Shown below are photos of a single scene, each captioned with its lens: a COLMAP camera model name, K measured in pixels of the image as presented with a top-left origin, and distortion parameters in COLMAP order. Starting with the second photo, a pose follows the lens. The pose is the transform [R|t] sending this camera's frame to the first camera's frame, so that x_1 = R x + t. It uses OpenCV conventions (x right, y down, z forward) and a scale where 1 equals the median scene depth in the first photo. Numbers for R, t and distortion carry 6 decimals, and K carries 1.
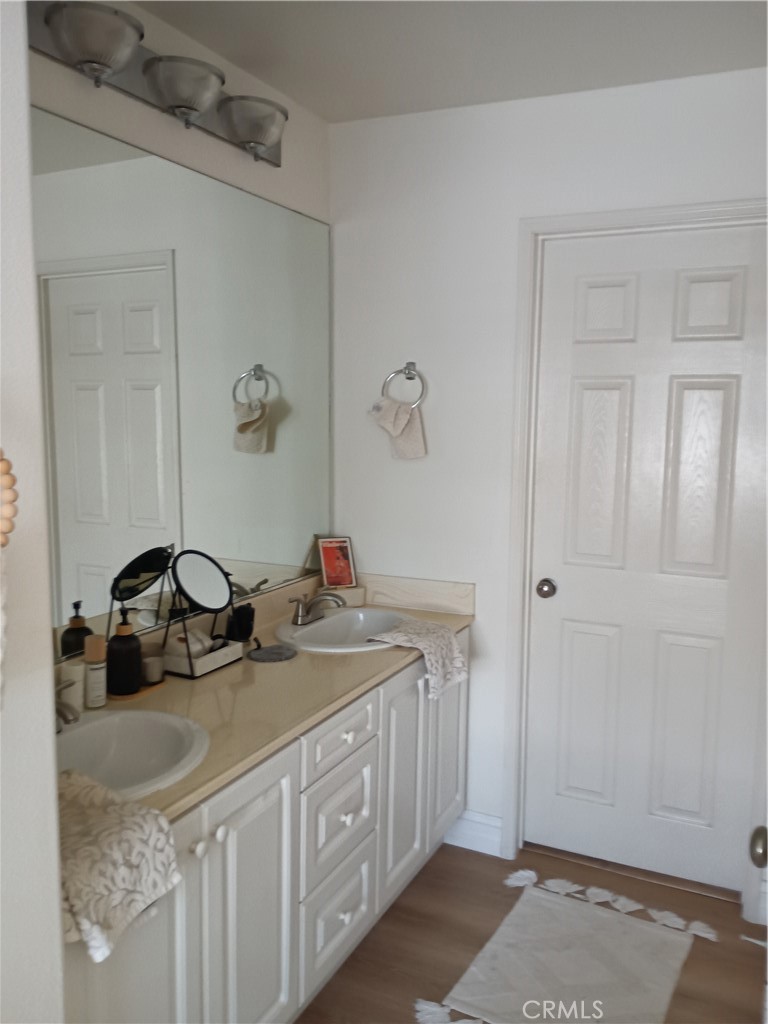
lens RADIAL K [[838.8, 0, 381.3], [0, 838.8, 510.1], [0, 0, 1]] dist [0.093040, -0.162525]
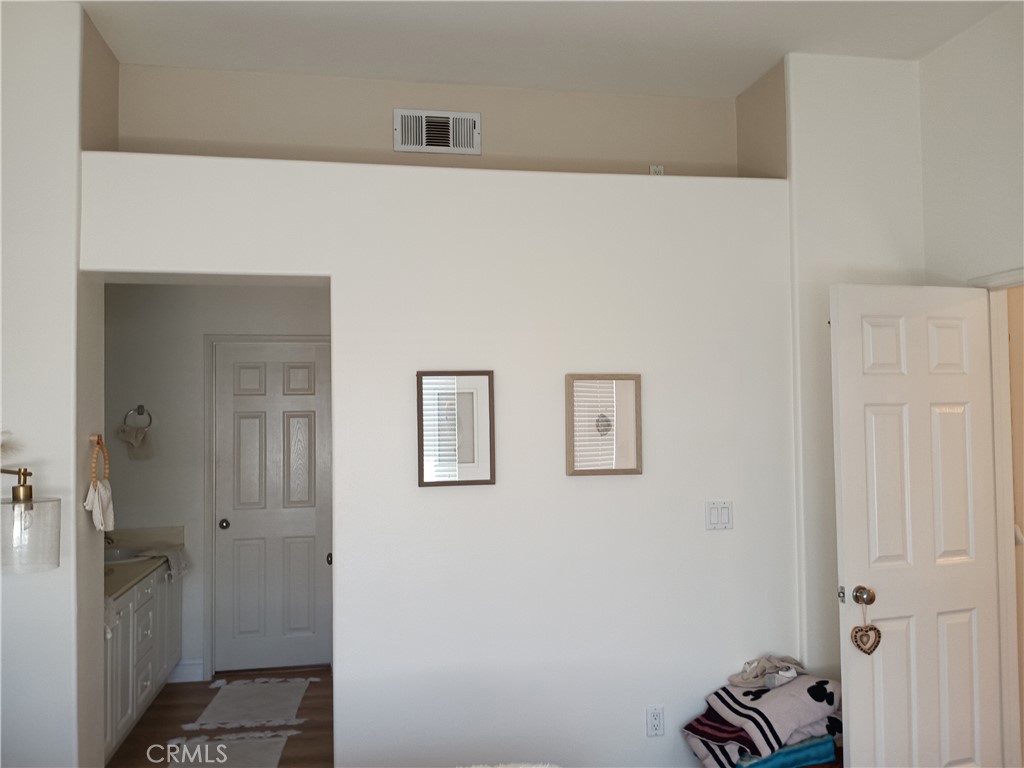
lens RADIAL K [[838.8, 0, 509.7], [0, 838.8, 379.1], [0, 0, 1]] dist [0.093040, -0.162525]
pose [[0.806936, 0.001707, 0.590637, -0.428107], [0.094603, 0.986712, -0.132099, 0.088746], [-0.583014, 0.162471, 0.796052, -0.973249]]
